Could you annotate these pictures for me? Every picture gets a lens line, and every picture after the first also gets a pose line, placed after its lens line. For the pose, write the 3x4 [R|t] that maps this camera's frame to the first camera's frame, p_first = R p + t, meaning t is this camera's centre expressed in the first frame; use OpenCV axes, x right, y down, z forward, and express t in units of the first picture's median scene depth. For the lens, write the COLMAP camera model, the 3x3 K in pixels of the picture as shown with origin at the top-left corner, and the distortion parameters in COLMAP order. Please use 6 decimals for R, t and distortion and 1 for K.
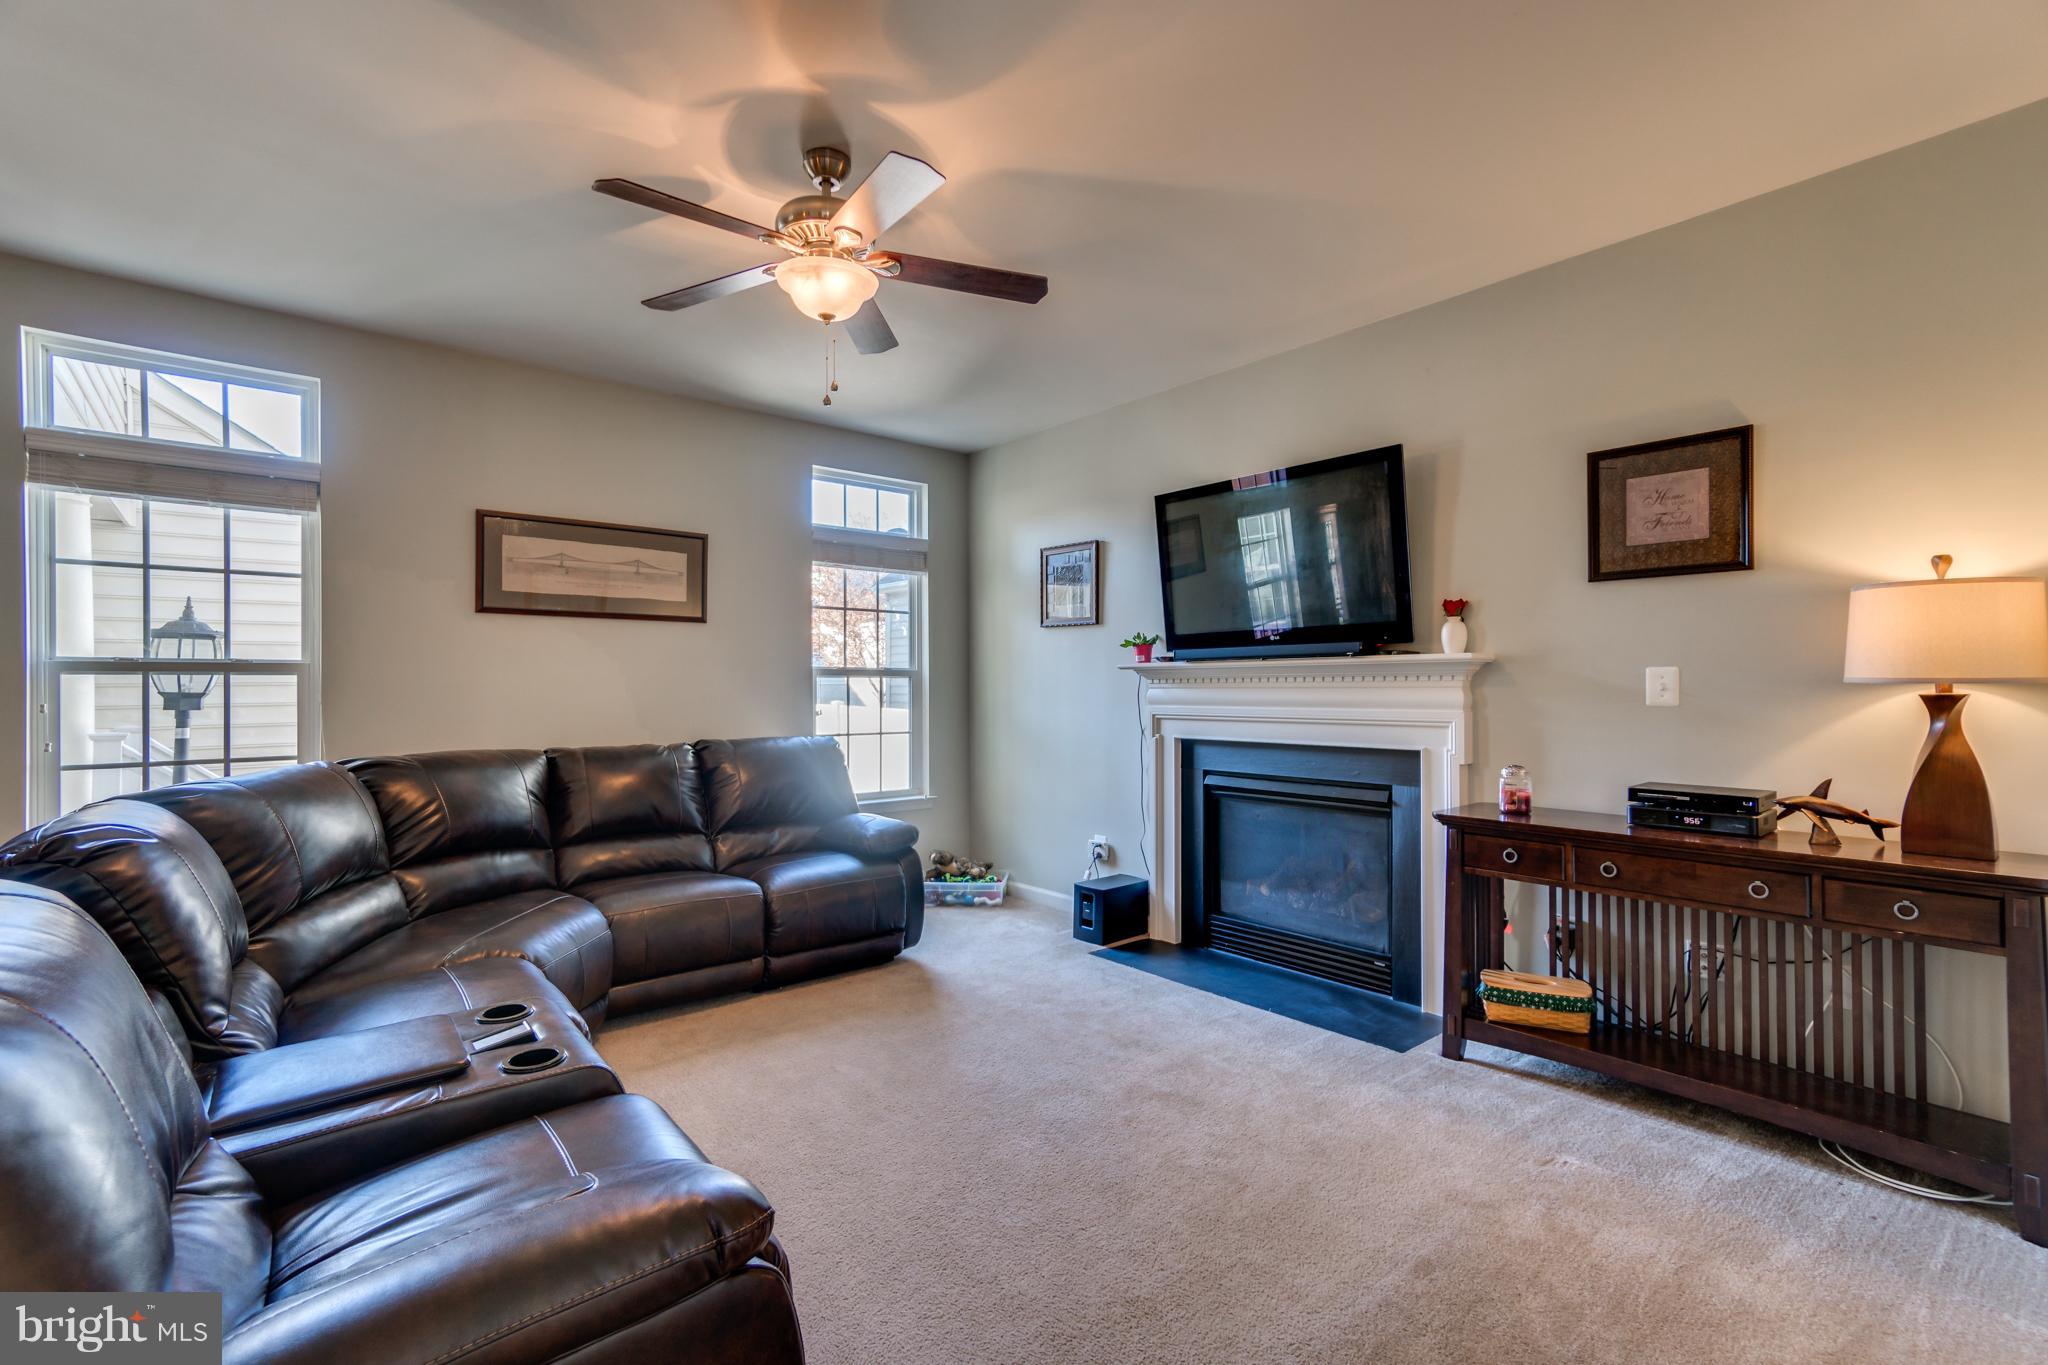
lens RADIAL K [[924.0, 0, 1023.7], [0, 924.0, 684.4], [0, 0, 1]] dist [-0.007496, 0.013444]
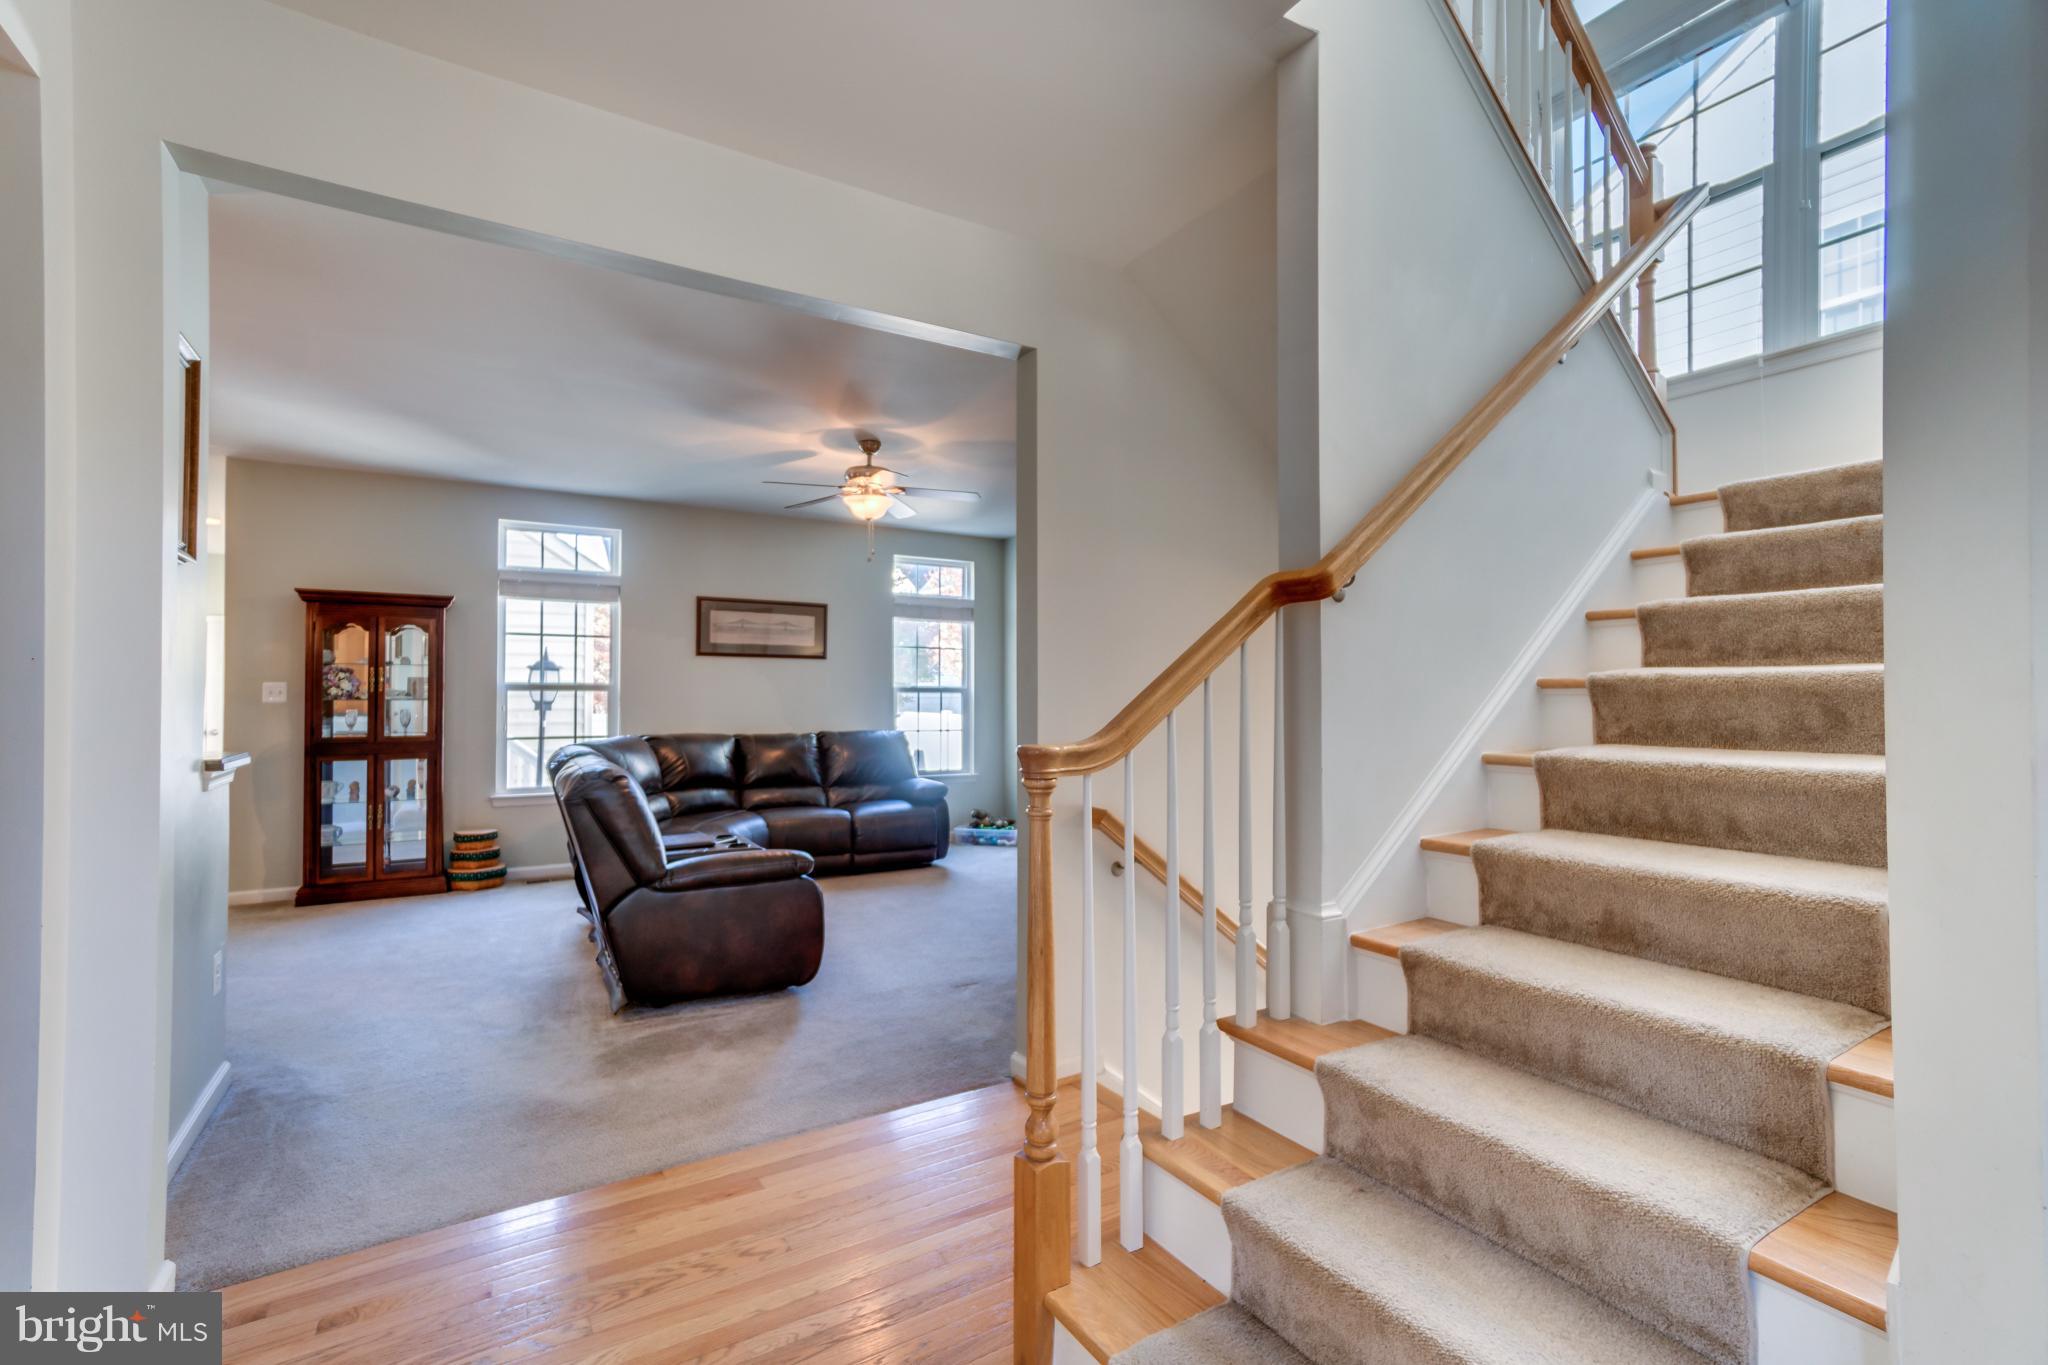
lens RADIAL K [[924.0, 0, 1020.1], [0, 924.0, 689.4], [0, 0, 1]] dist [-0.007496, 0.013444]
pose [[0.987395, 0.002624, -0.158253, 0.283857], [-0.004063, 0.999953, -0.008771, -0.001426], [0.158222, 0.009304, 0.987360, -0.620403]]
